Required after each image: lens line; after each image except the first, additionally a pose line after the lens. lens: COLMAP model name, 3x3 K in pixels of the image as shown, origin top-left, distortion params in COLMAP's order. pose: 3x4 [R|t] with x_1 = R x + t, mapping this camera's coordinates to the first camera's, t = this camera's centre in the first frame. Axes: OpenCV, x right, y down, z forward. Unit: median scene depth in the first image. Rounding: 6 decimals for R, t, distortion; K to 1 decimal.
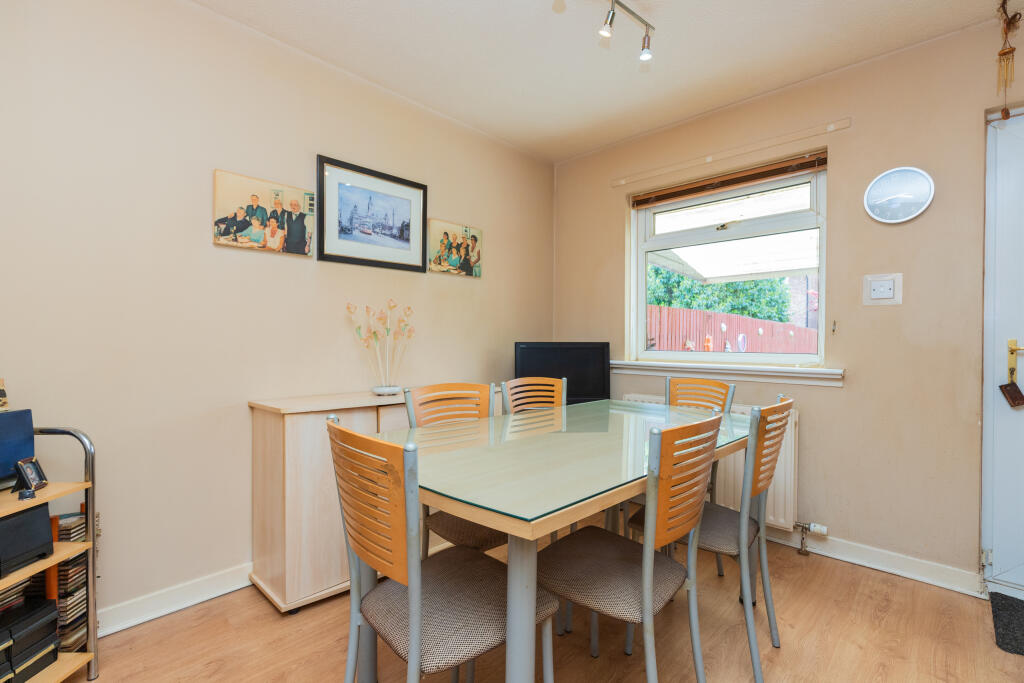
lens RADIAL K [[463.2, 0, 512.0], [0, 463.2, 341.5], [0, 0, 1]] dist [0.000556, 0.000090]
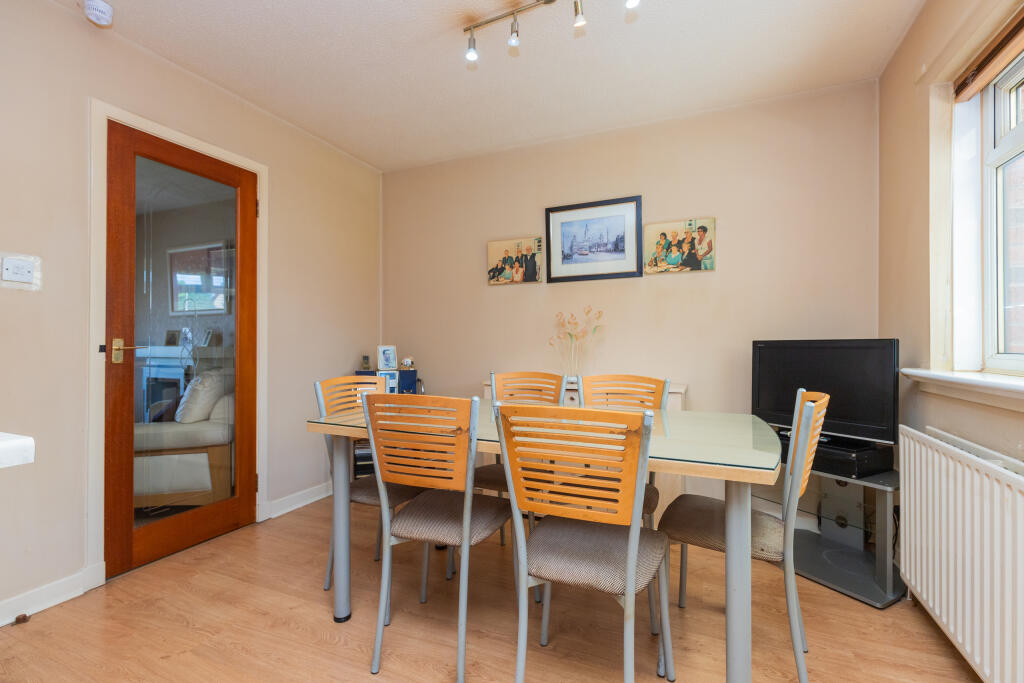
lens RADIAL K [[463.2, 0, 512.0], [0, 463.2, 341.5], [0, 0, 1]] dist [0.000556, 0.000090]
pose [[0.335872, -0.008832, -0.941866, 0.757287], [0.000000, 0.999956, -0.009377, 0.012831], [0.941908, 0.003149, 0.335857, 0.374977]]
